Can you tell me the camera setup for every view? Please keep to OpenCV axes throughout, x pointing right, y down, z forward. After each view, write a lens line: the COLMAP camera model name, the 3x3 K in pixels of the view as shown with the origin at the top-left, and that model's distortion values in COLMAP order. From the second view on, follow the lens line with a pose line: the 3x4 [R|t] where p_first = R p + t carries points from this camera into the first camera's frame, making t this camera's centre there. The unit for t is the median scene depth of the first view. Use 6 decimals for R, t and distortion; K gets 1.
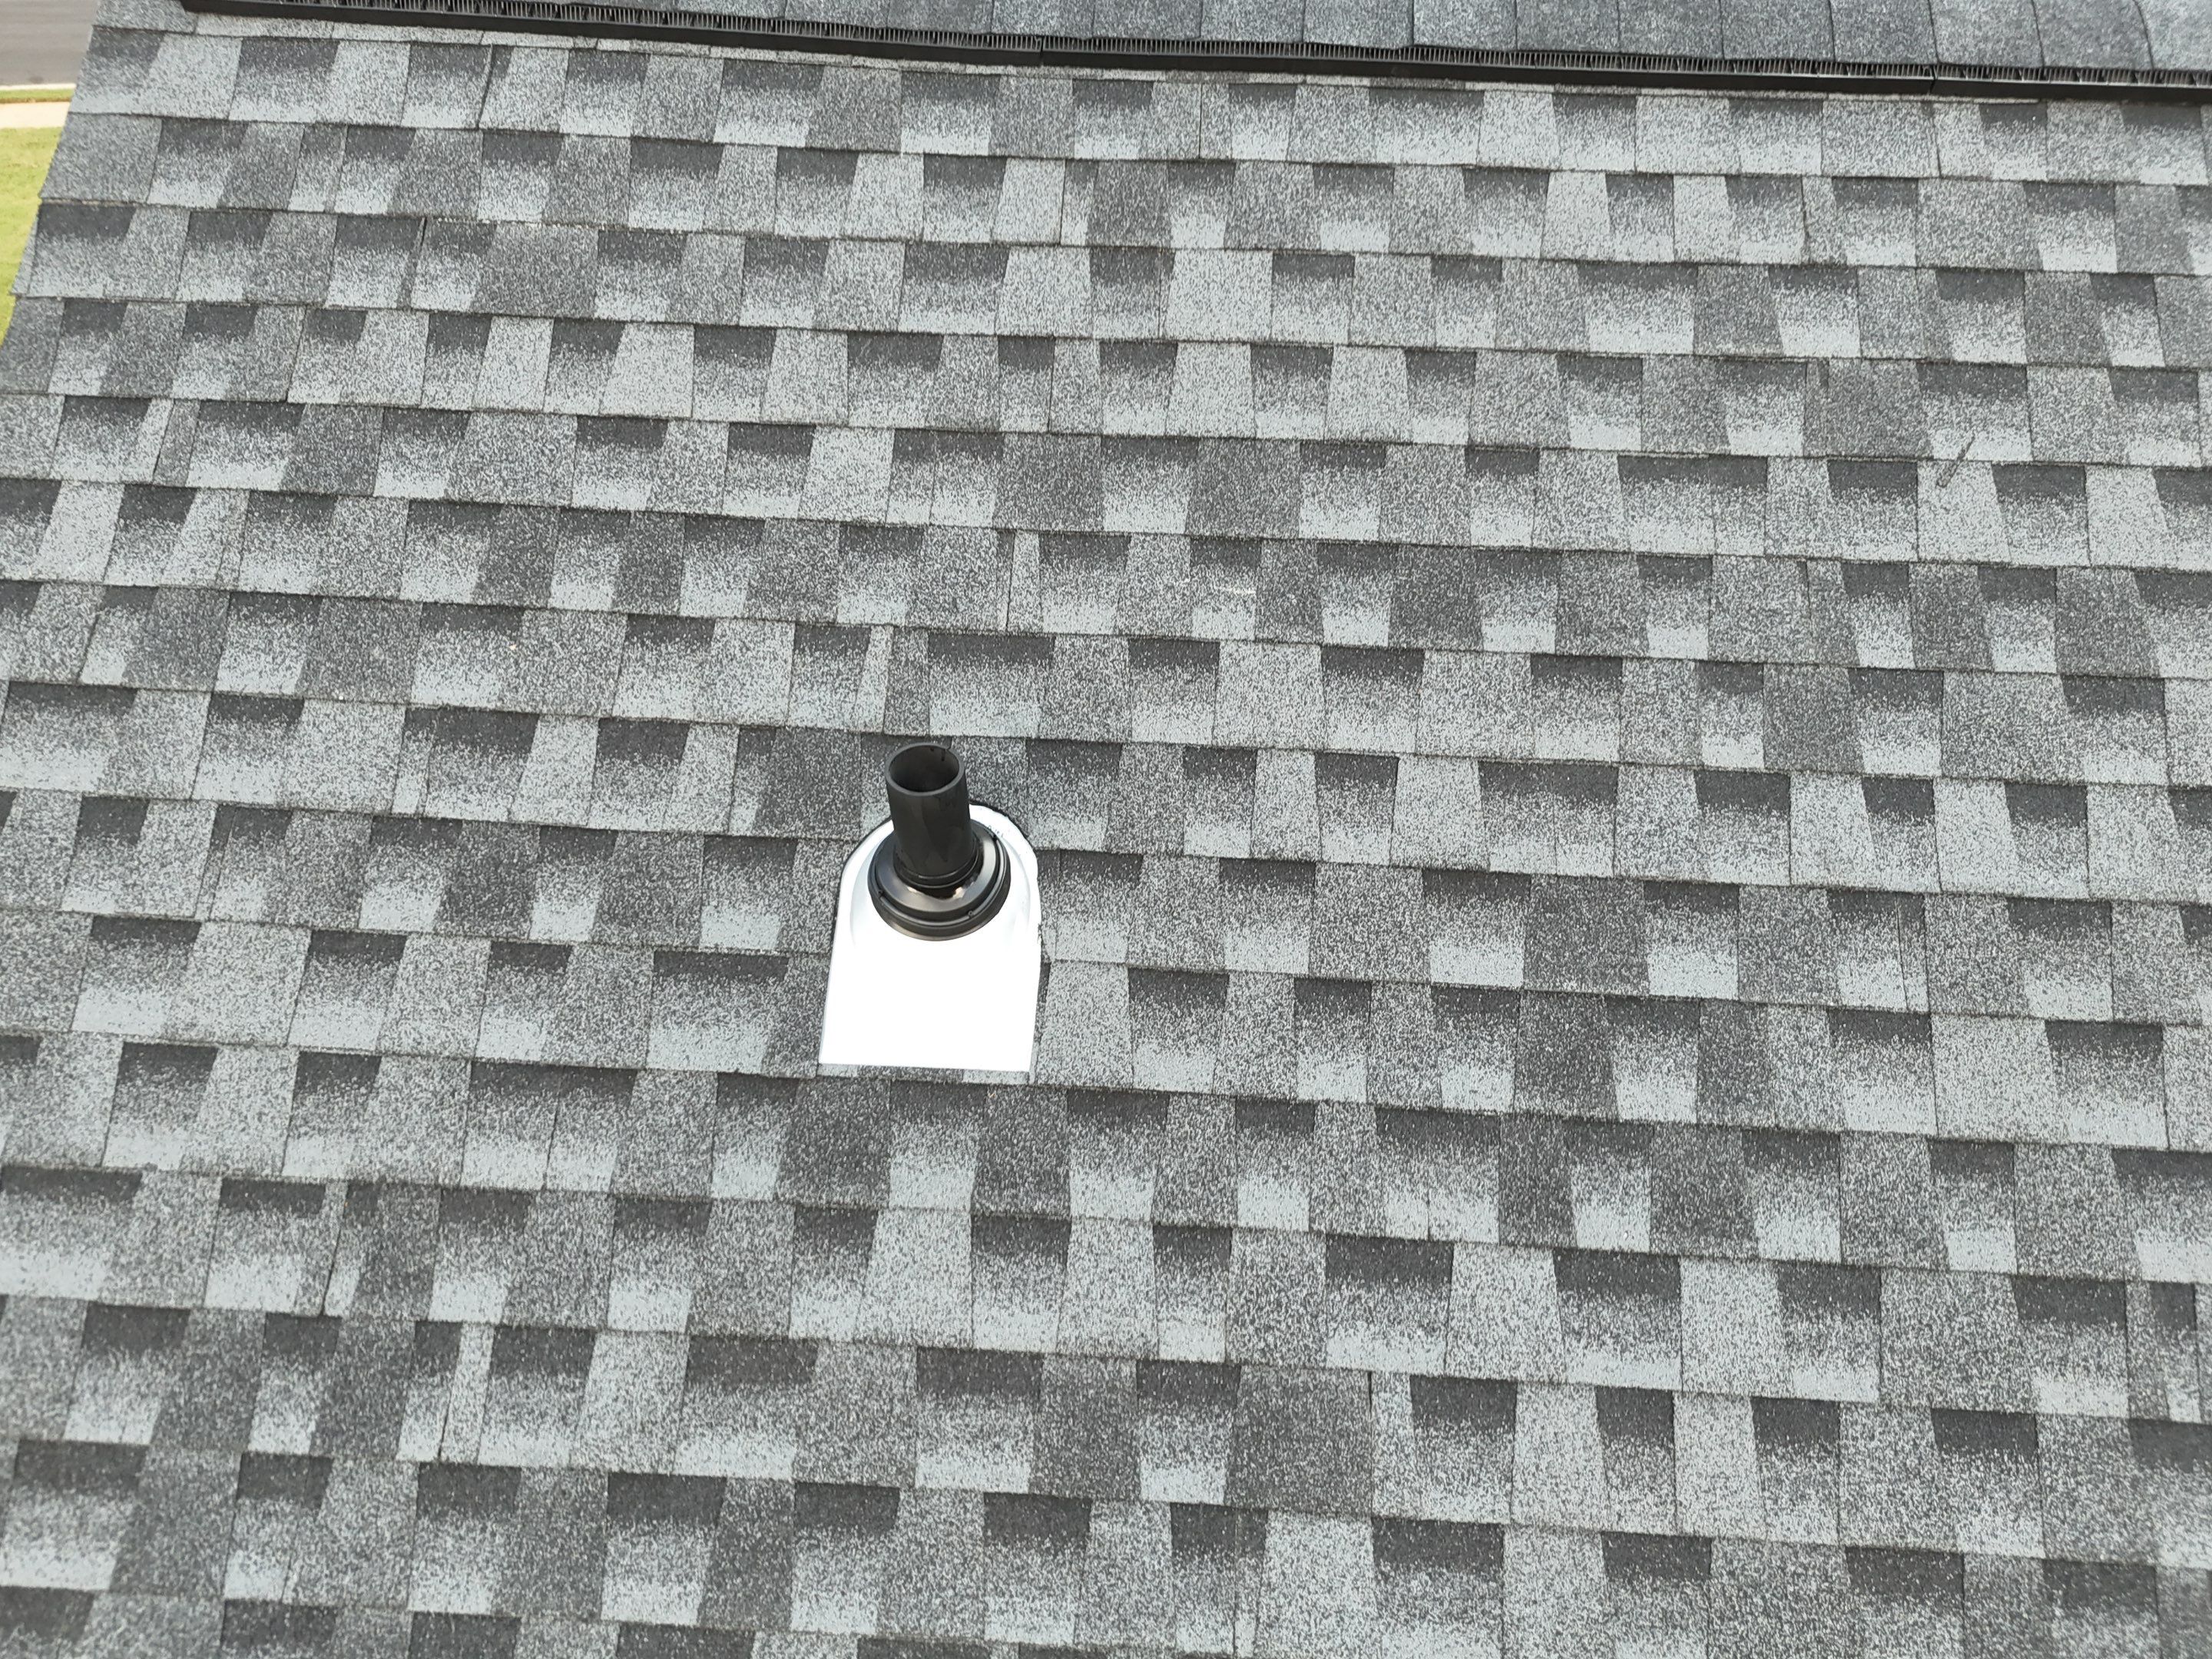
lens RADIAL K [[1653.6, 0, 1106.0], [0, 1653.6, 829.5], [0, 0, 1]] dist [0.055221, -0.043272]
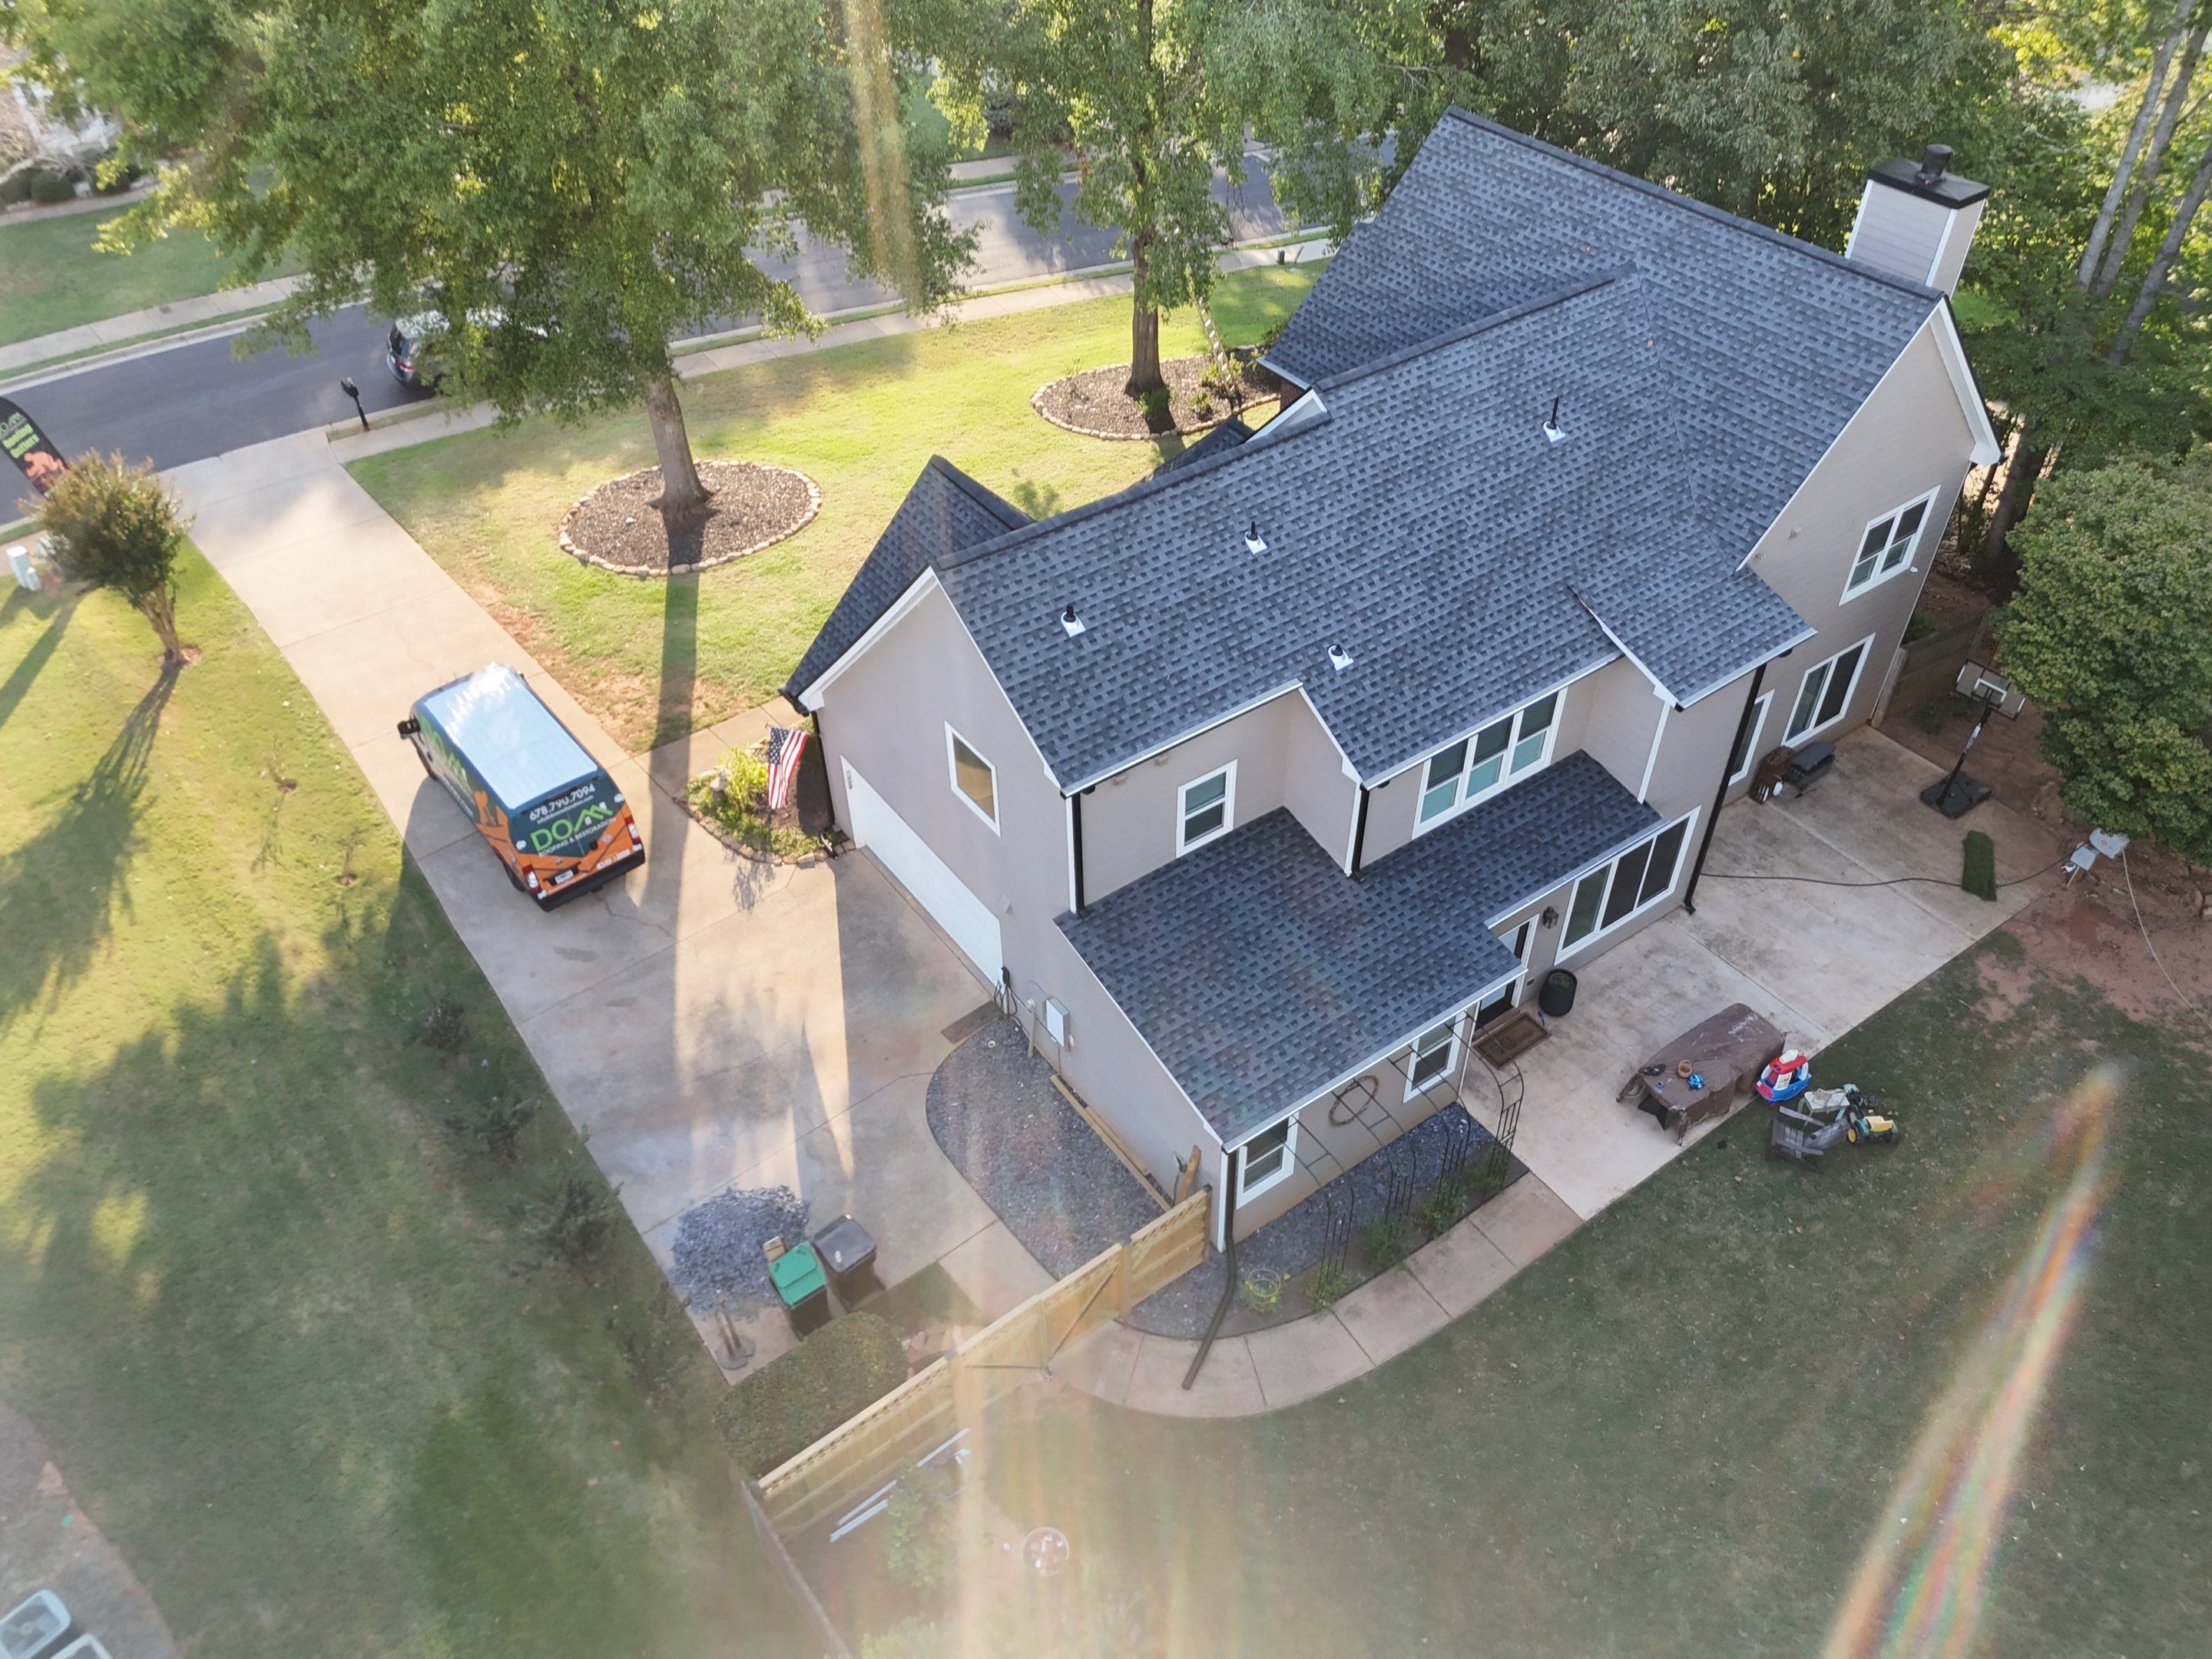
lens RADIAL K [[1653.6, 0, 1106.0], [0, 1653.6, 829.5], [0, 0, 1]] dist [0.055221, -0.043272]
pose [[0.776317, -0.441426, 0.449972, -5.207420], [0.440600, 0.890506, 0.113446, 0.130260], [-0.450781, 0.110188, 0.885808, -8.253244]]
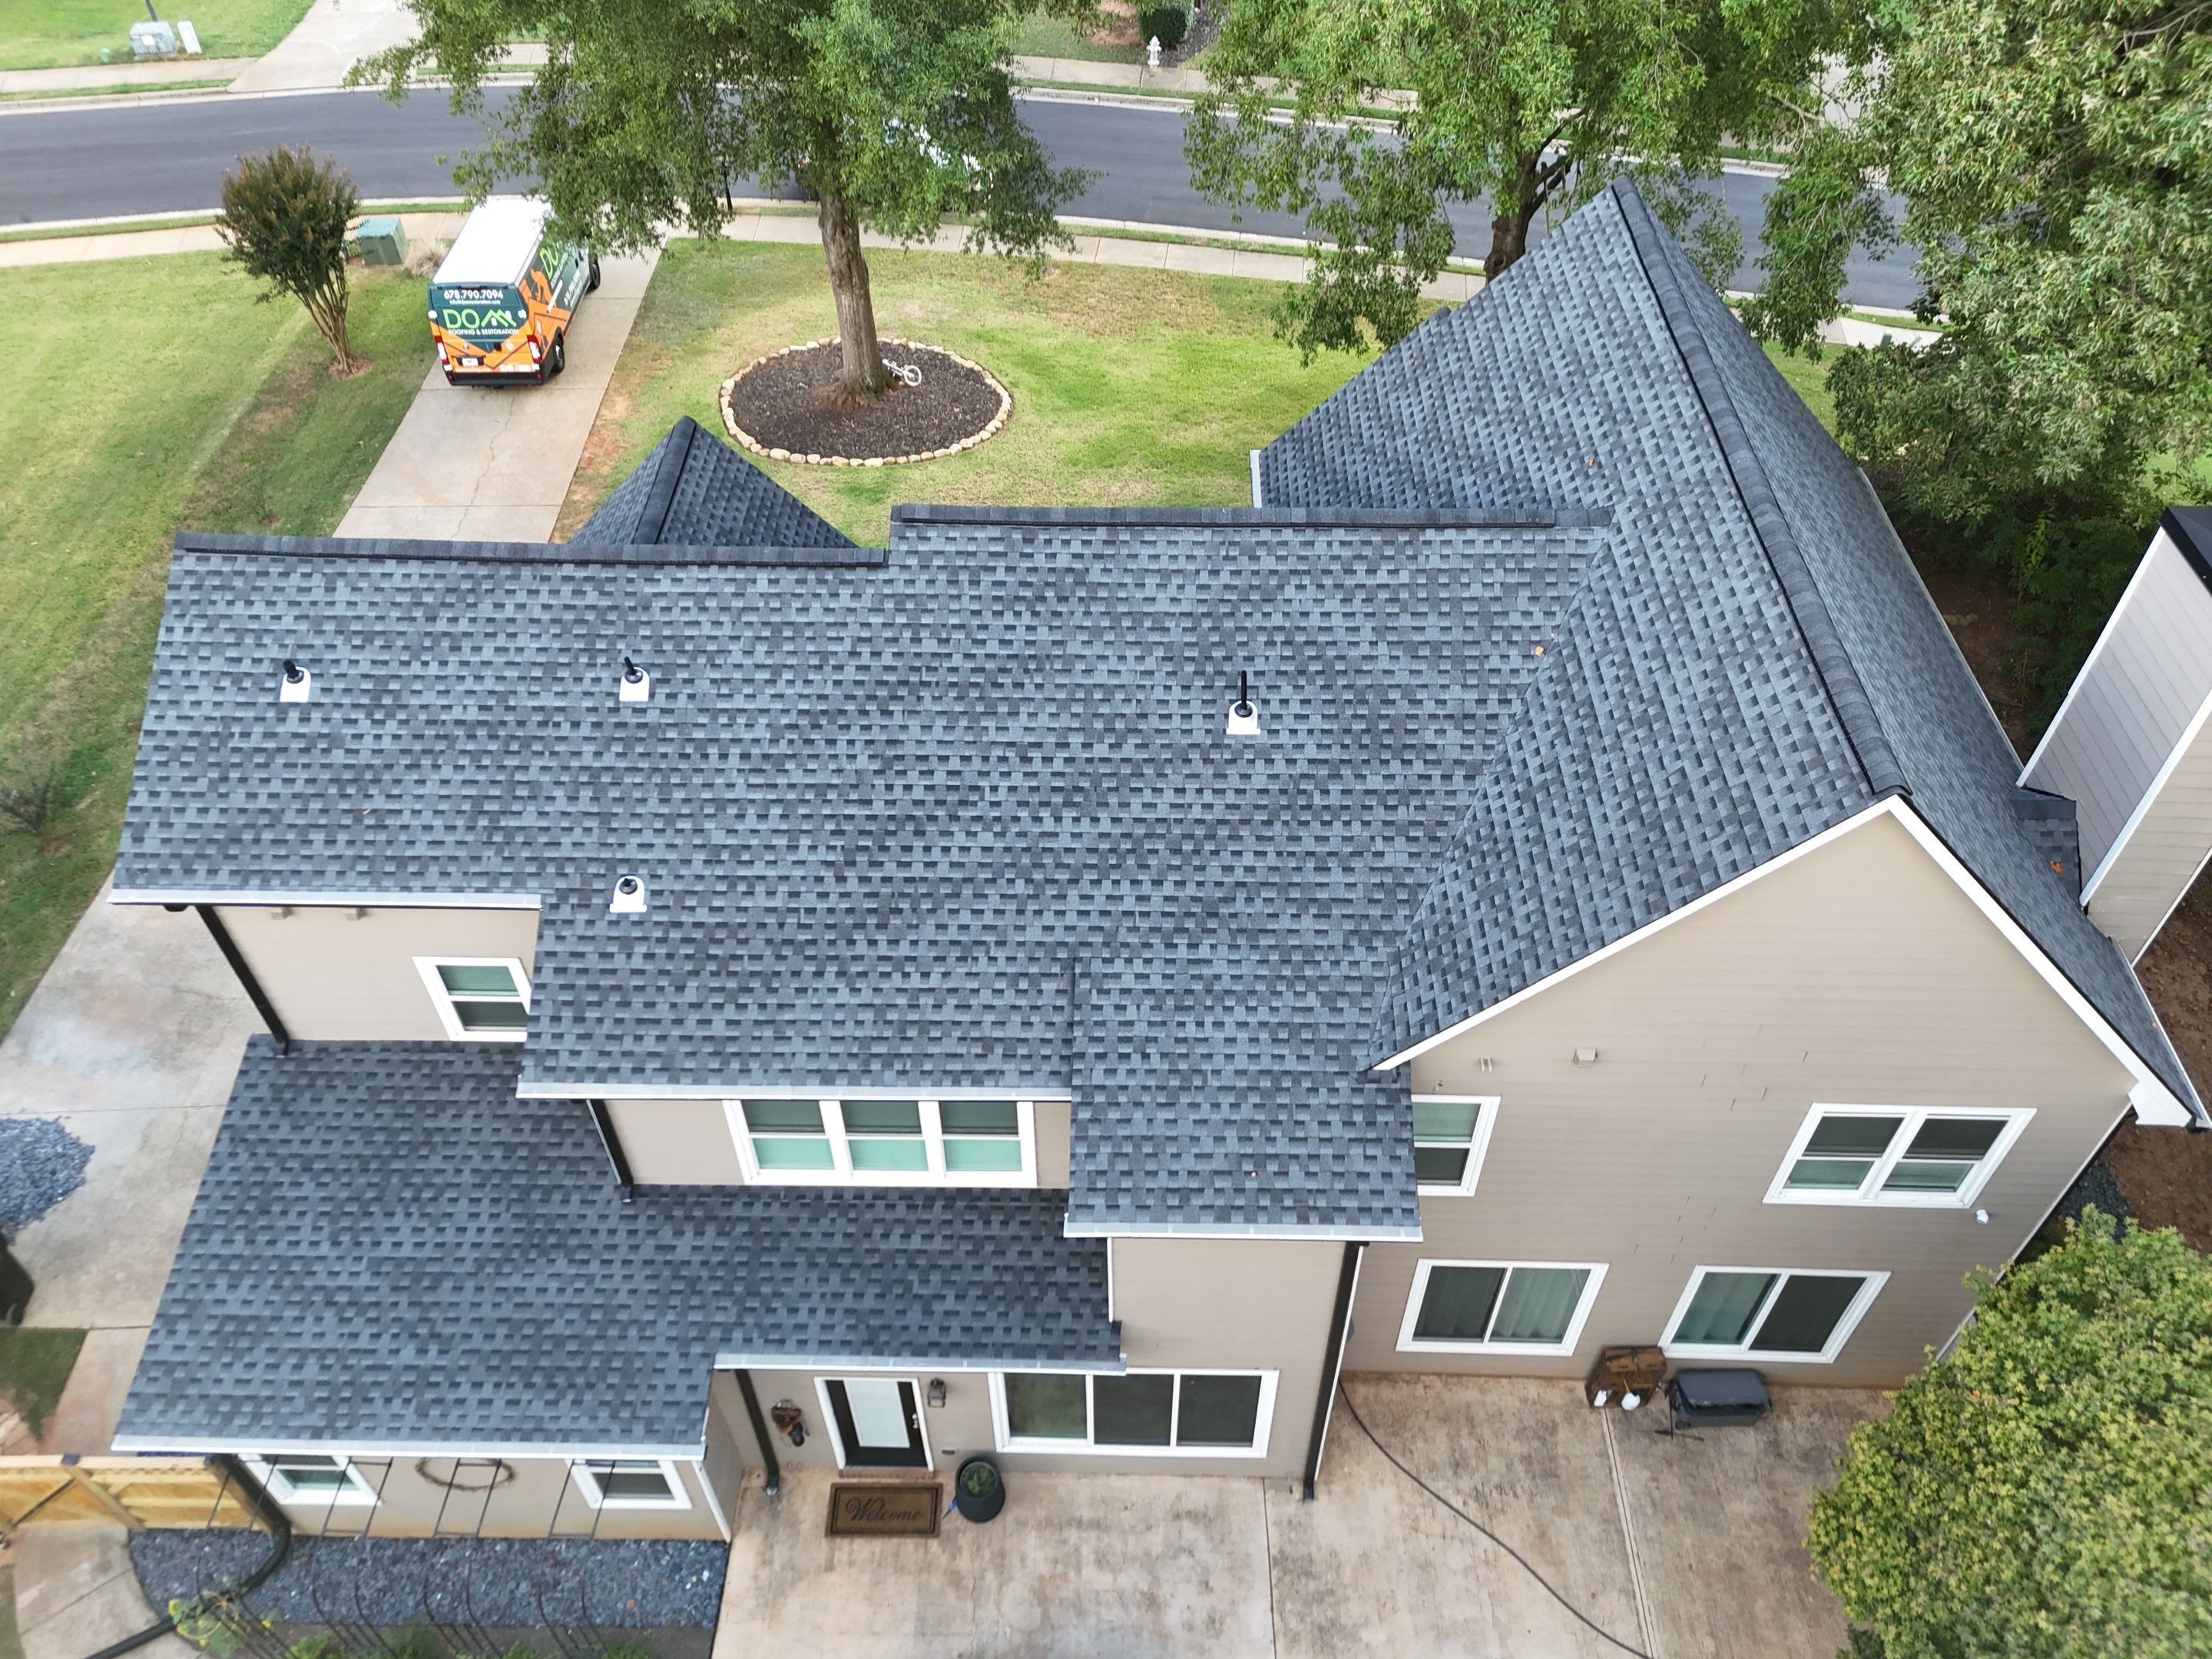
lens RADIAL K [[1620.3, 0, 1124.5], [0, 1620.3, 835.0], [0, 0, 1]] dist [0.069509, -0.048662]
pose [[0.999113, -0.036613, 0.020796, 3.435802], [0.035371, 0.997735, 0.057218, 0.442996], [-0.022844, -0.056431, 0.998145, -6.526585]]
